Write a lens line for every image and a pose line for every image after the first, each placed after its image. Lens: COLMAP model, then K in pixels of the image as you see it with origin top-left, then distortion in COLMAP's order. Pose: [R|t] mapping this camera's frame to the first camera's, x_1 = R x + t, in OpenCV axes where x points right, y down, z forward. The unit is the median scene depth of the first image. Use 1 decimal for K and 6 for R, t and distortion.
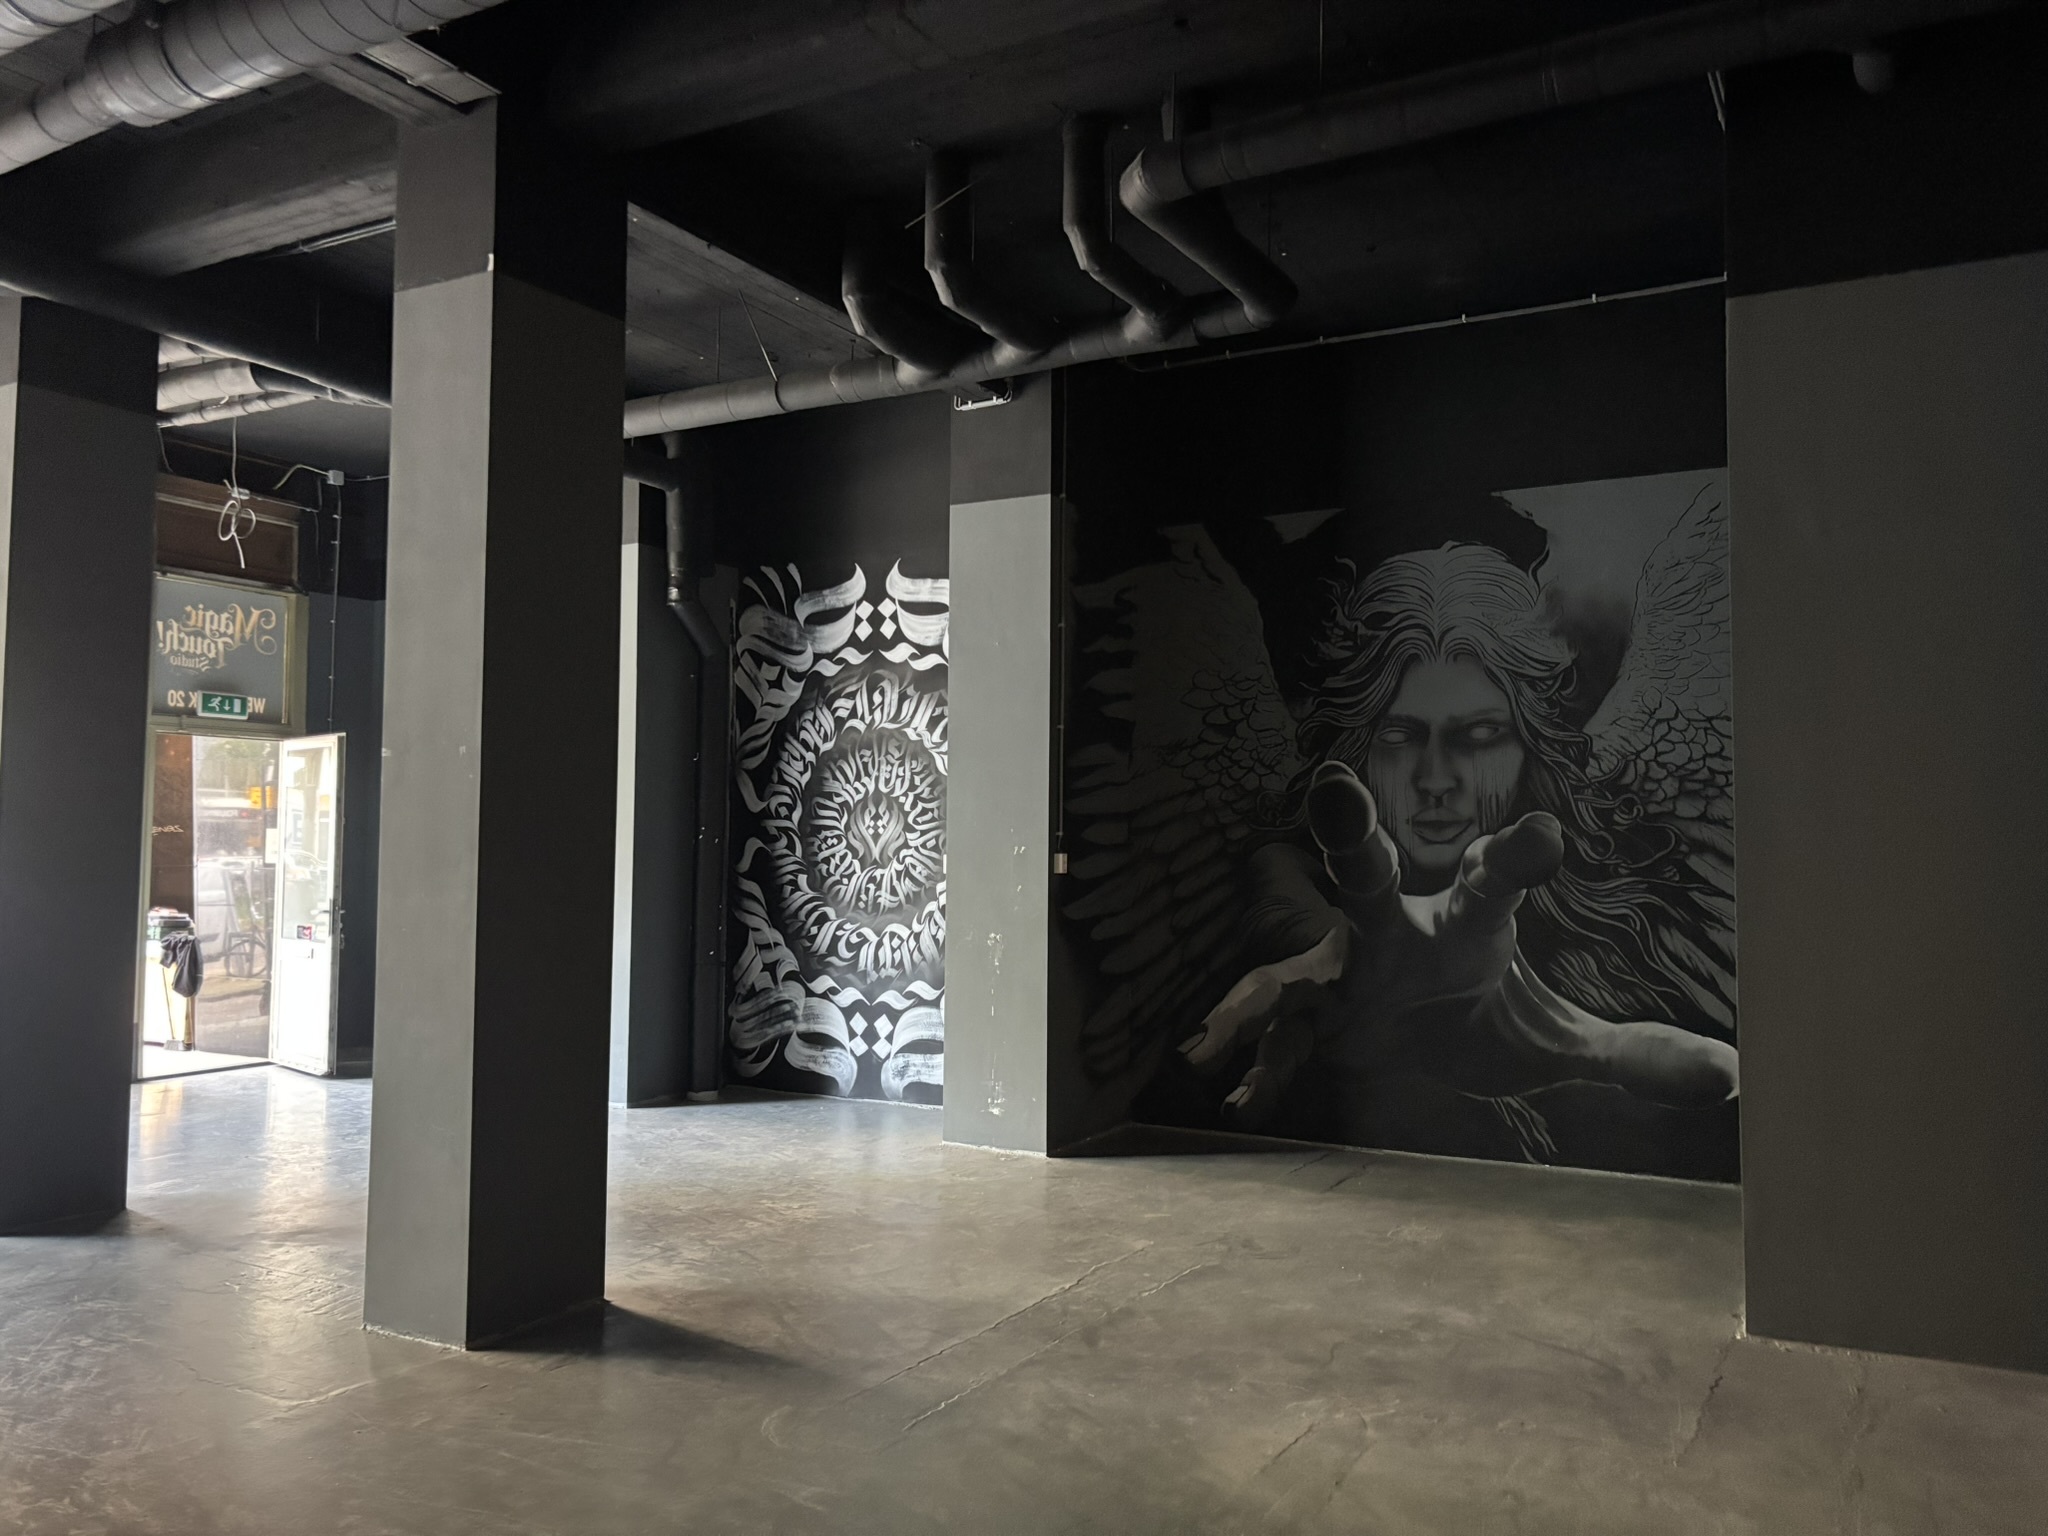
lens RADIAL K [[1552.2, 0, 1017.9], [0, 1552.2, 763.1], [0, 0, 1]] dist [0.036156, -0.038719]
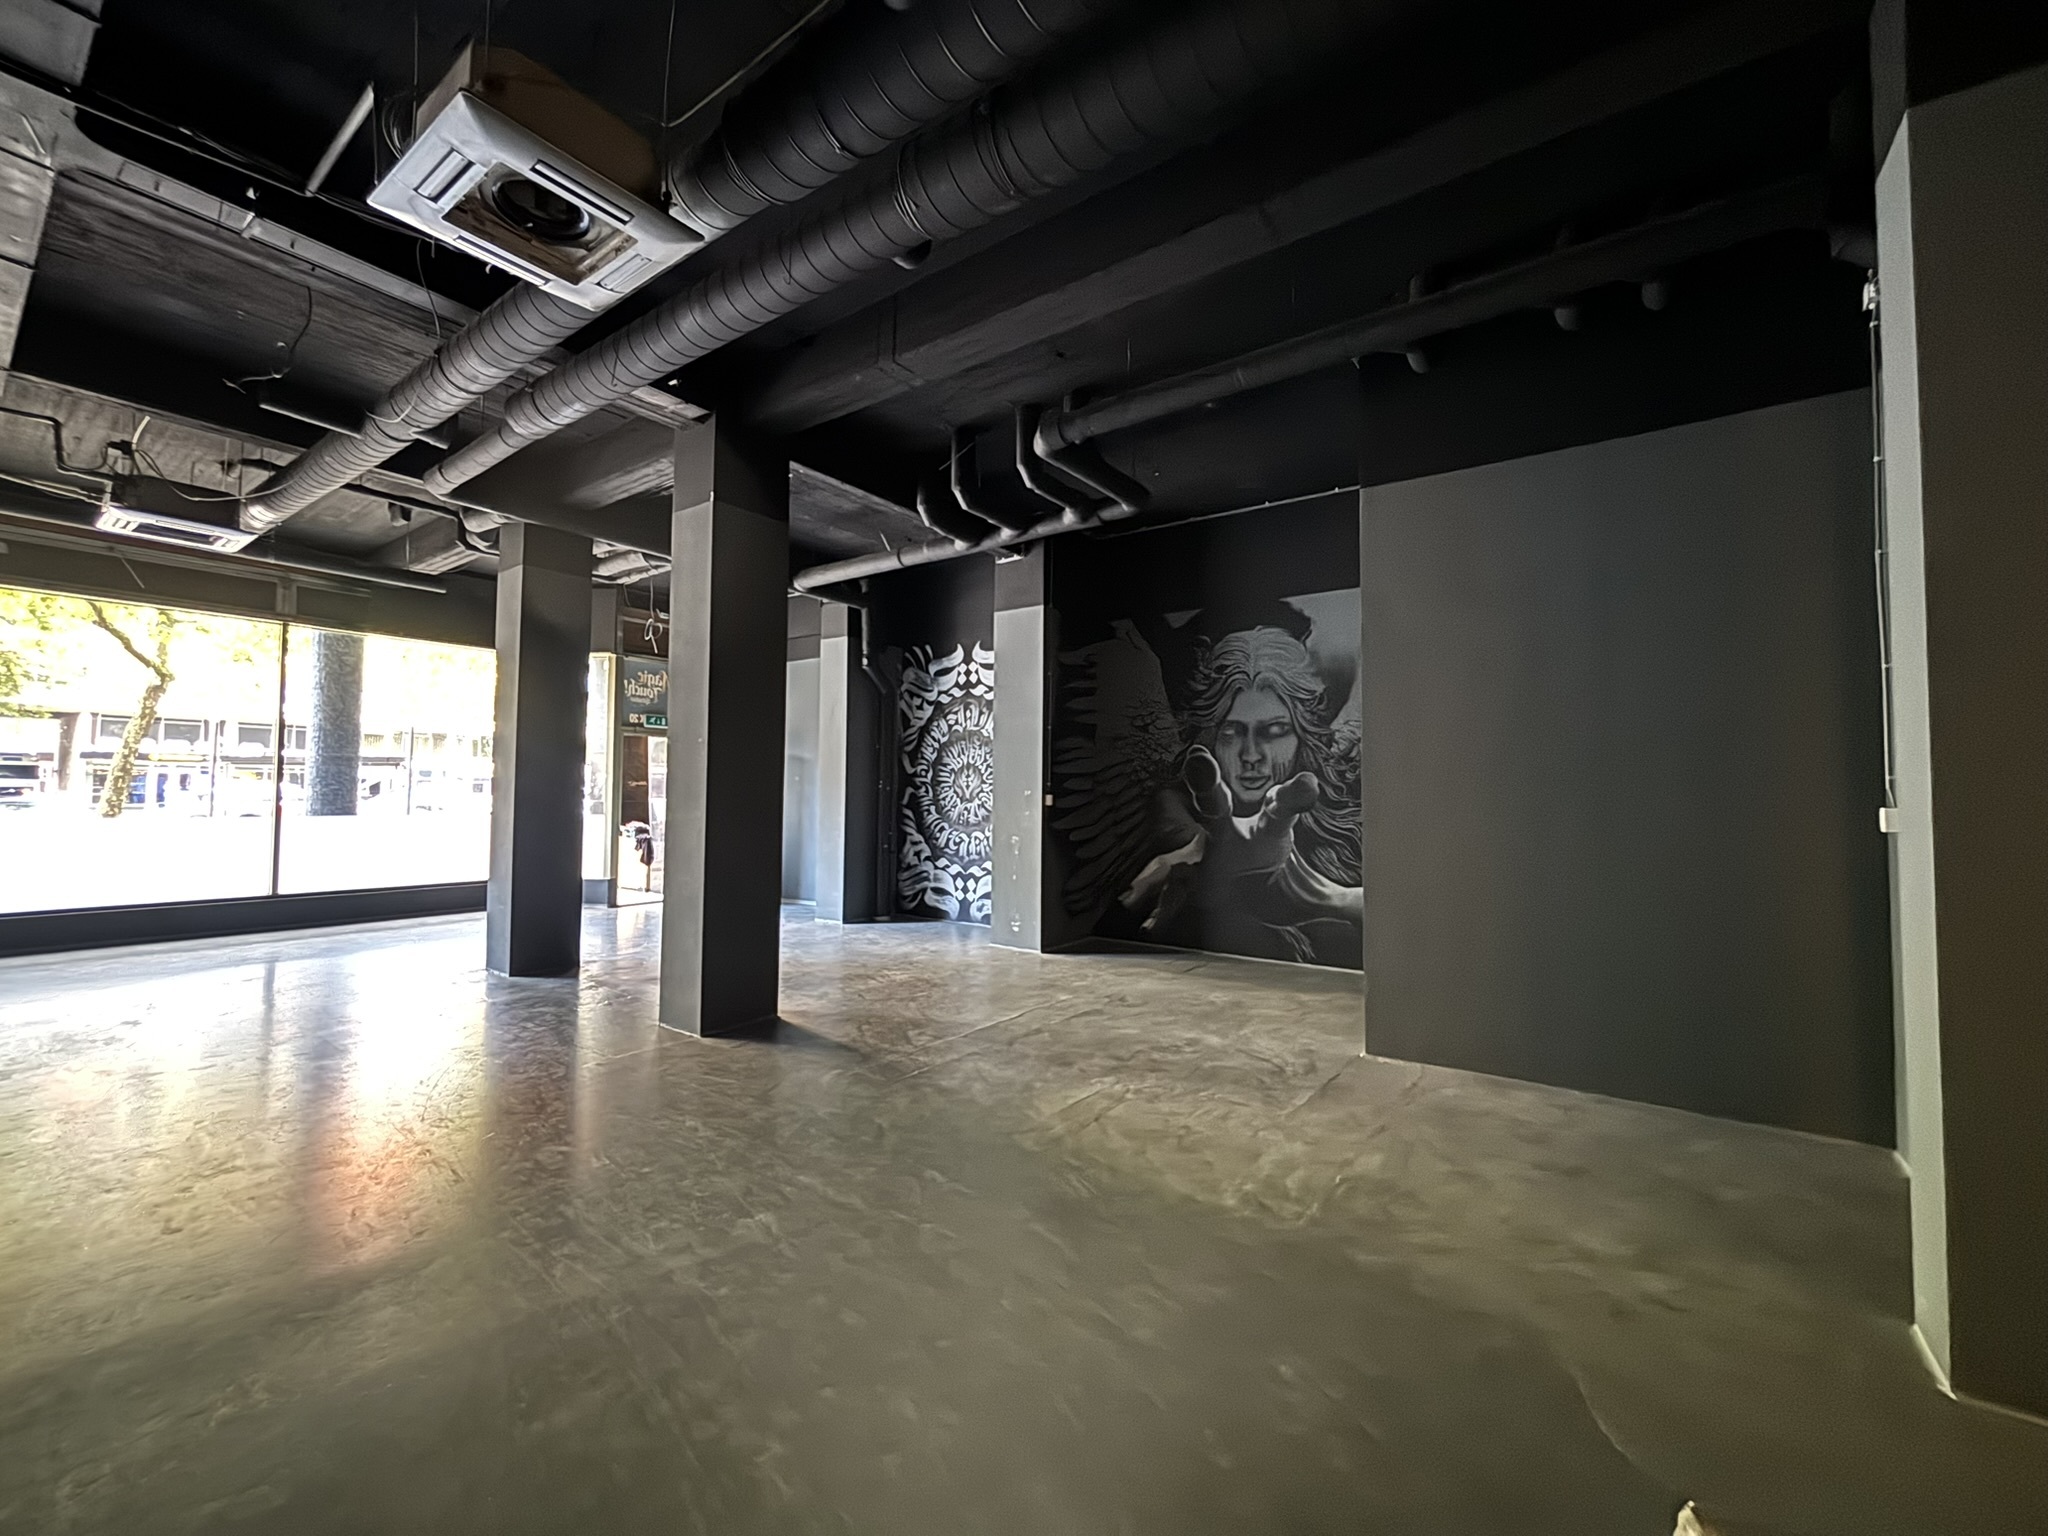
lens RADIAL K [[825.5, 0, 1016.3], [0, 825.5, 759.4], [0, 0, 1]] dist [0.011594, 0.000074]
pose [[0.992775, -0.003775, -0.119930, 0.110284], [0.005156, 0.999924, 0.011204, 0.003475], [0.119879, -0.011742, 0.992719, -0.008013]]
